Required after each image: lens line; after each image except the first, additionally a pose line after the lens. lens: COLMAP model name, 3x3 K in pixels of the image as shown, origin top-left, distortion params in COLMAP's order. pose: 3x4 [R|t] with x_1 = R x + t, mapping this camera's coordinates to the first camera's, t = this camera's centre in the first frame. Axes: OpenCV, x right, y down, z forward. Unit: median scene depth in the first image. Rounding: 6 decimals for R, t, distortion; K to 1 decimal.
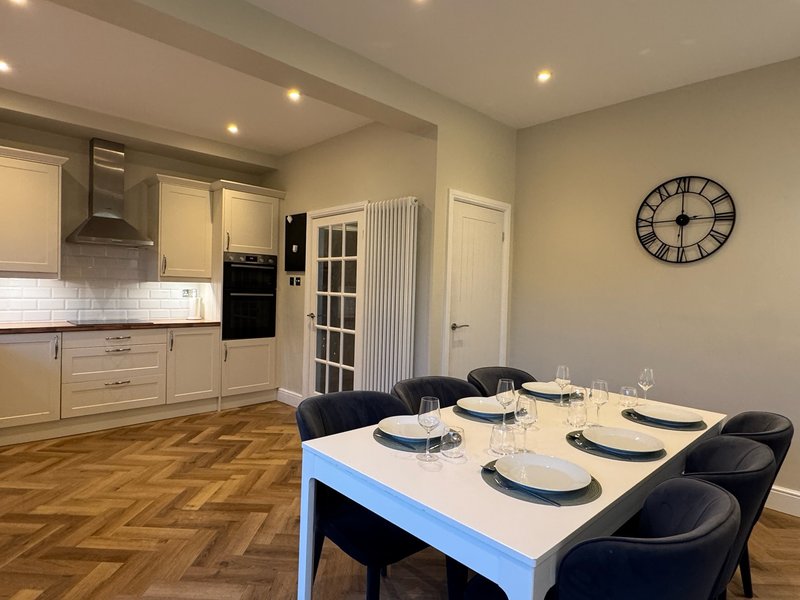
lens RADIAL K [[454.7, 0, 395.4], [0, 454.7, 300.3], [0, 0, 1]] dist [-0.004499, 0.000545]
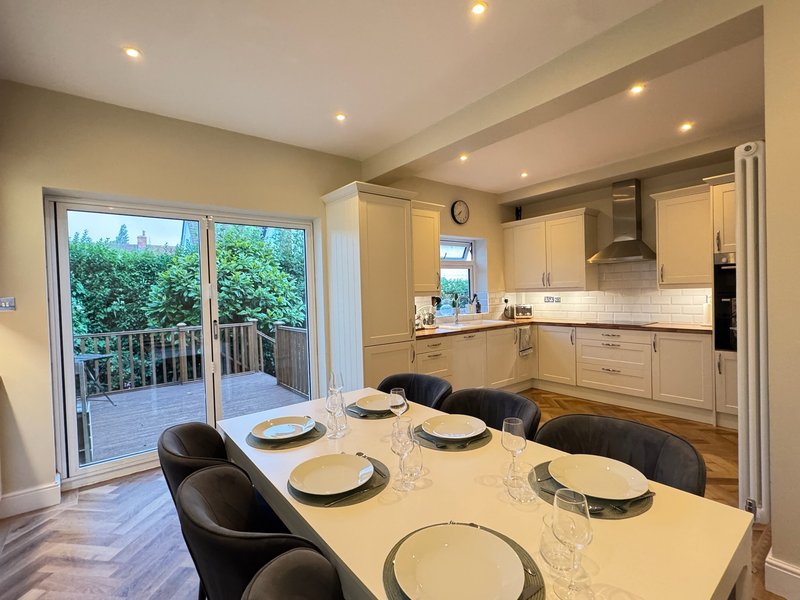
lens RADIAL K [[376.3, 0, 399.8], [0, 376.3, 299.1], [0, 0, 1]] dist [0.000482, 0.000132]
pose [[-0.087972, -0.007492, -0.996095, 0.607880], [-0.001855, 0.999971, -0.007357, -0.012161], [0.996121, 0.001201, -0.087984, 0.596510]]
